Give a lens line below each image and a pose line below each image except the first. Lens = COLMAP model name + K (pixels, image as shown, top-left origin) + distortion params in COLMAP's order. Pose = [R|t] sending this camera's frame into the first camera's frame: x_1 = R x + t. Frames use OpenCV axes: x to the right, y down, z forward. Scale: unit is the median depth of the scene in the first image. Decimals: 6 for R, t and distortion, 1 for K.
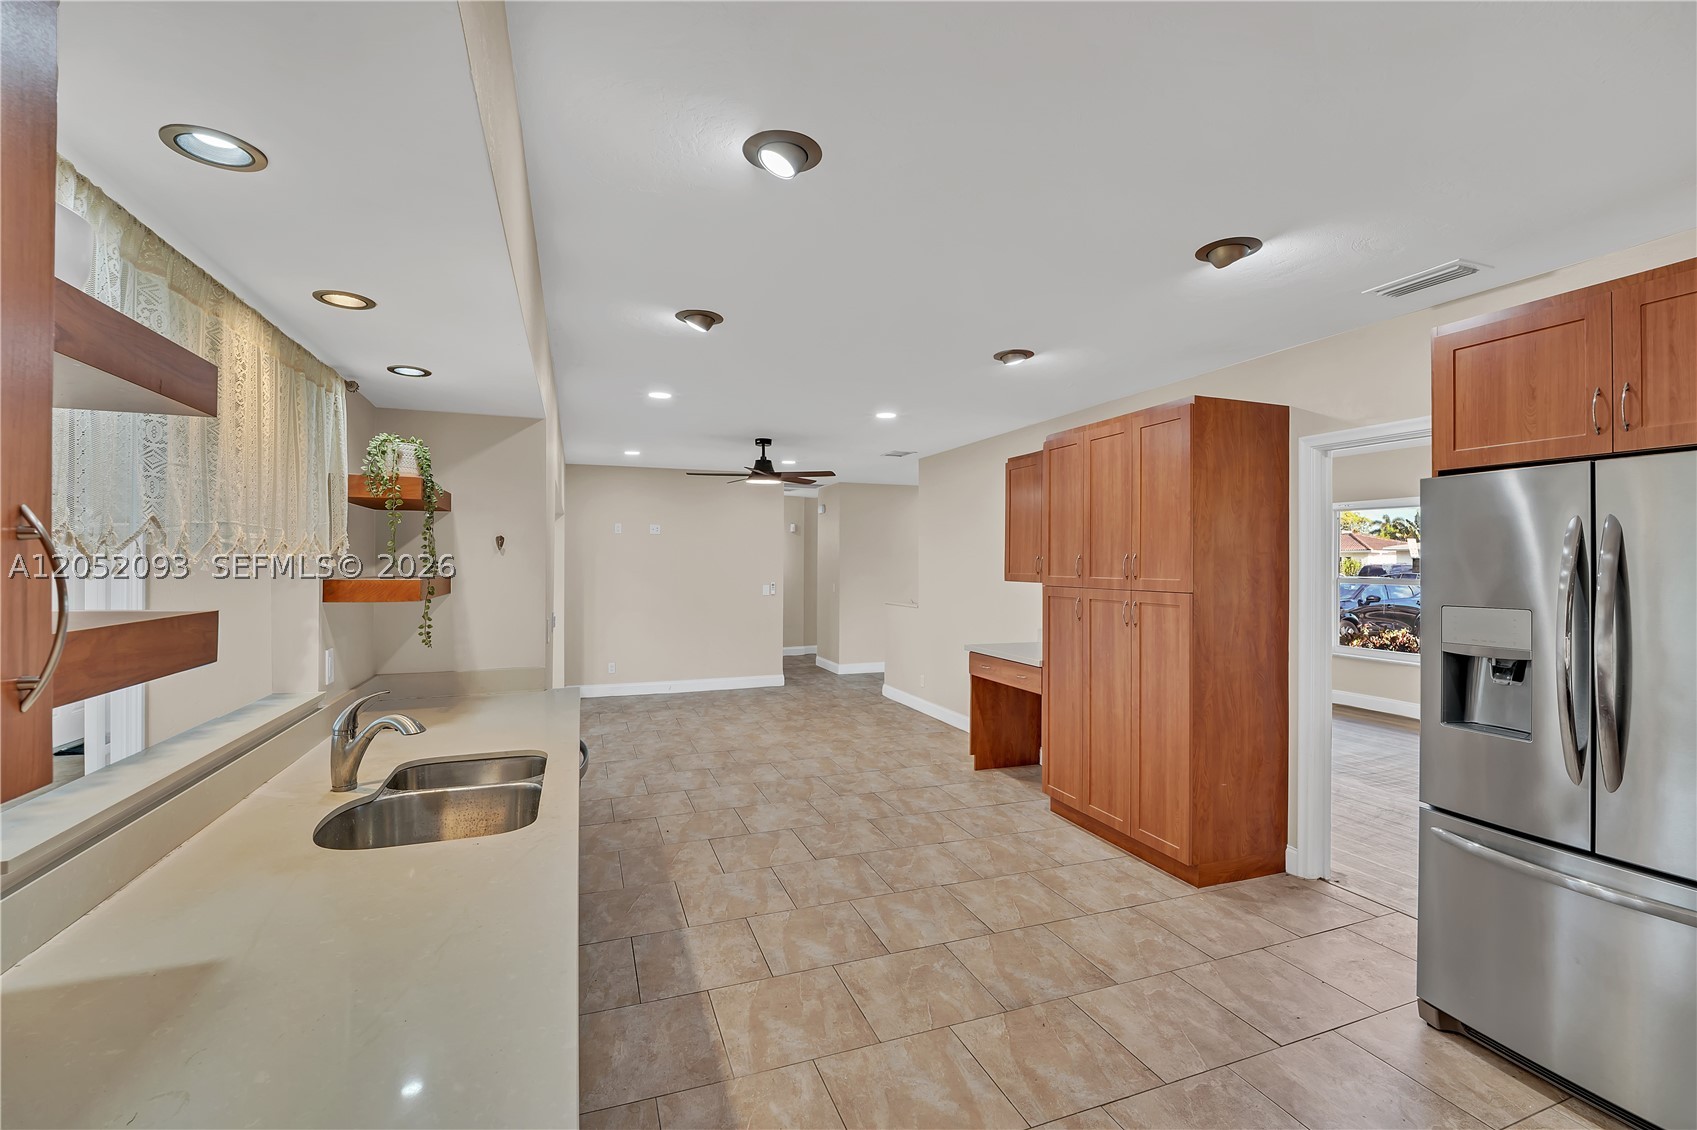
lens RADIAL K [[724.9, 0, 842.9], [0, 724.9, 562.6], [0, 0, 1]] dist [0.000165, -0.011178]
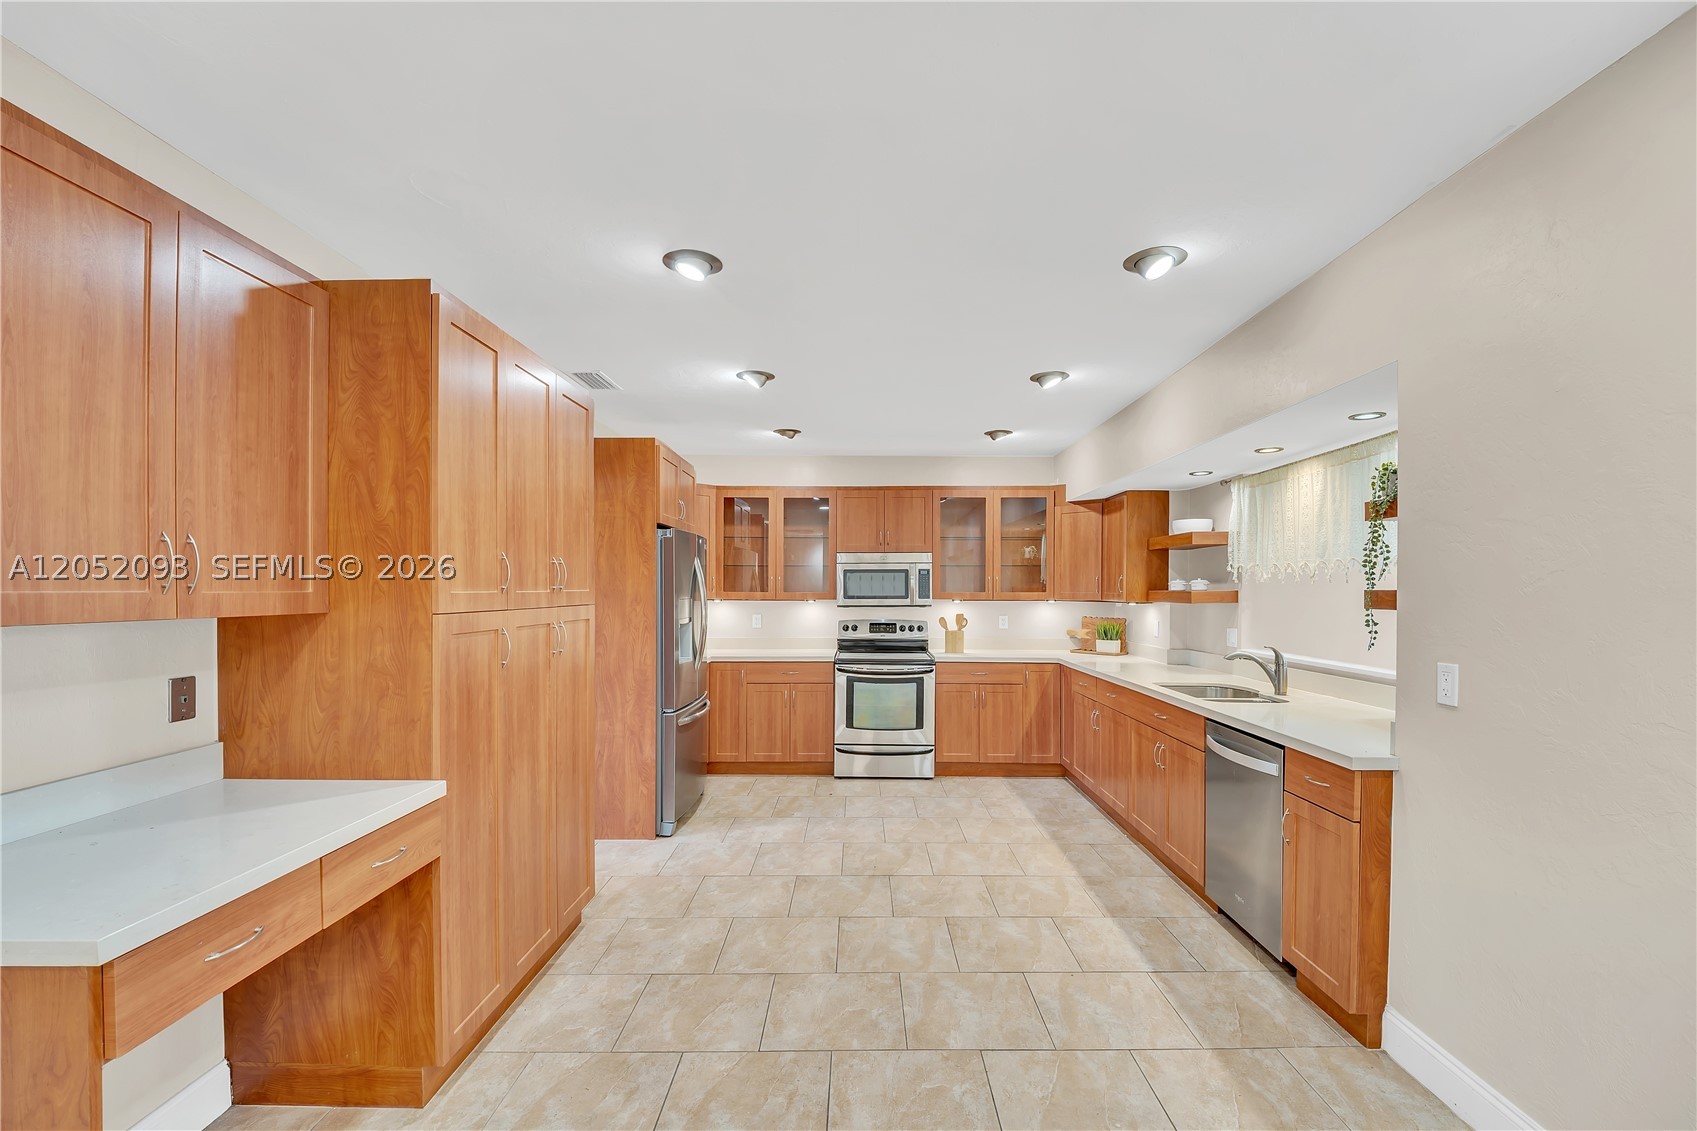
lens RADIAL K [[724.9, 0, 859.3], [0, 724.9, 593.6], [0, 0, 1]] dist [0.000165, -0.011178]
pose [[-0.939145, -0.008124, 0.343424, -0.158807], [-0.005401, 0.999946, 0.008887, 0.018512], [-0.343477, 0.006491, -0.939139, 1.726251]]
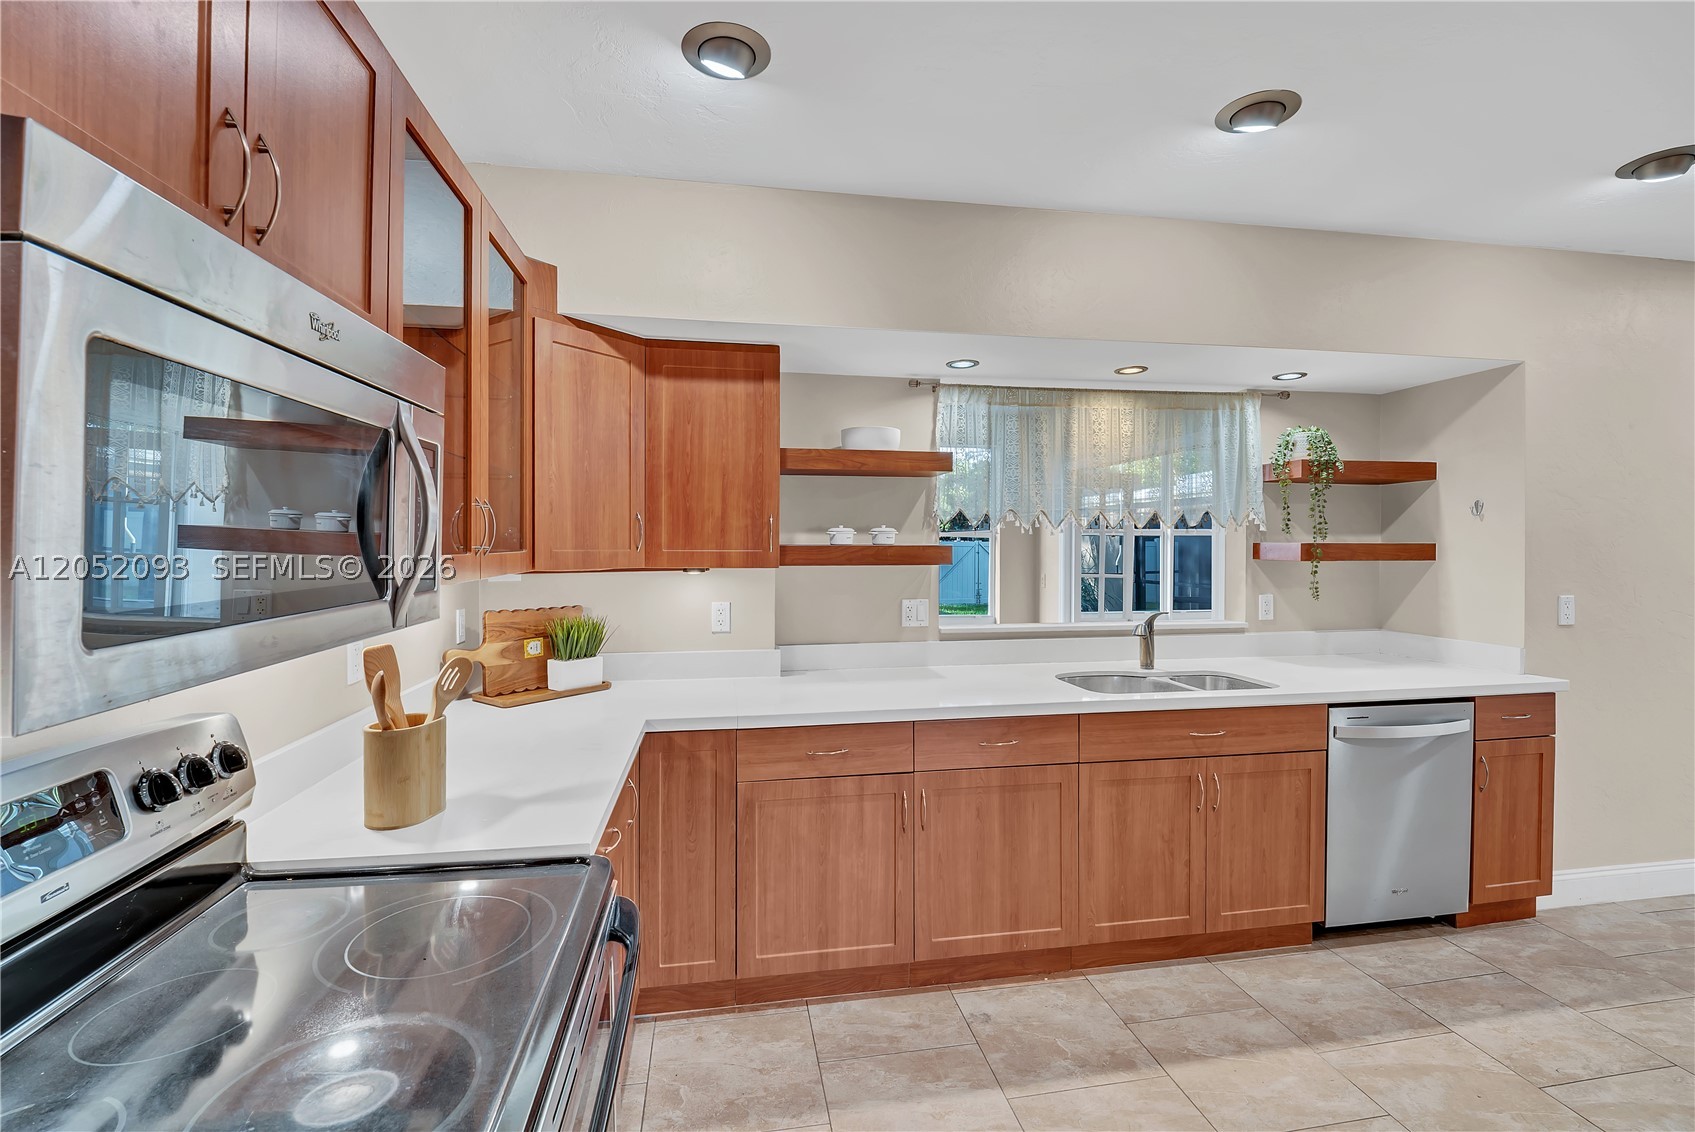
lens RADIAL K [[750.2, 0, 848.3], [0, 750.2, 548.9], [0, 0, 1]] dist [-0.003385, -0.005057]
pose [[-0.177858, 0.002926, -0.984052, 0.581651], [-0.002296, 0.999992, 0.003389, 0.023452], [0.984053, 0.002862, -0.177850, 0.345364]]
